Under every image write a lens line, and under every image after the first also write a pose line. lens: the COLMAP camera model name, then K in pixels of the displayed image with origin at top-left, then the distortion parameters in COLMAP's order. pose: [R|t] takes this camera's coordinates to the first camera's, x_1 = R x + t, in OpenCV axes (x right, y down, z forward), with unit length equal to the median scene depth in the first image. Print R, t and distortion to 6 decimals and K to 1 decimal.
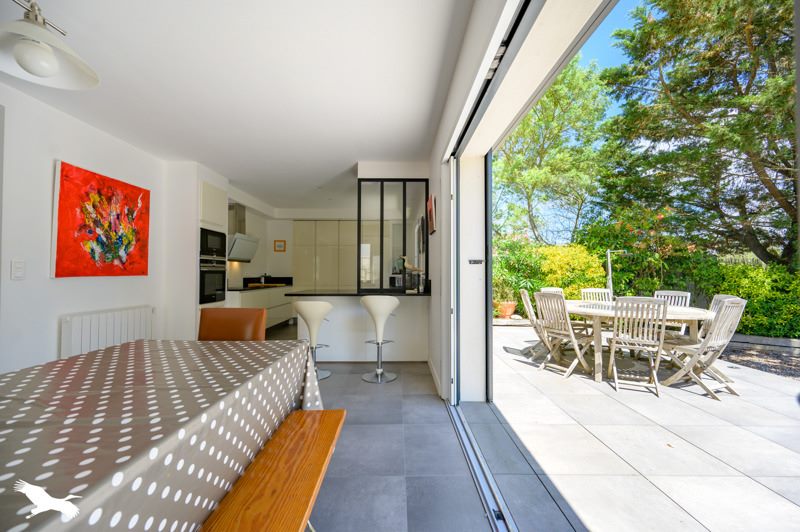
lens RADIAL K [[319.8, 0, 400.0], [0, 319.8, 266.0], [0, 0, 1]] dist [-0.000008, -0.000075]
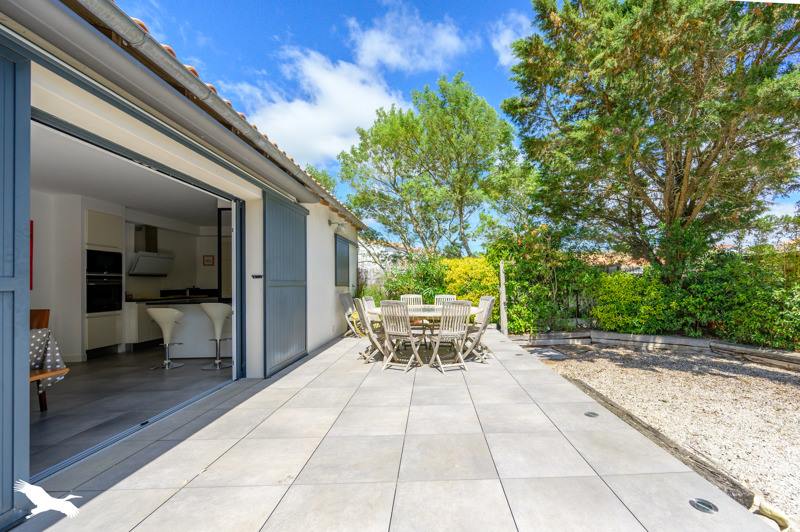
lens RADIAL K [[317.4, 0, 400.2], [0, 317.4, 279.9], [0, 0, 1]] dist [-0.000645, -0.000076]
pose [[0.999040, -0.014361, 0.041394, 0.445088], [0.013839, 0.999822, 0.012852, -0.004397], [-0.041571, -0.012267, 0.999060, -0.217140]]
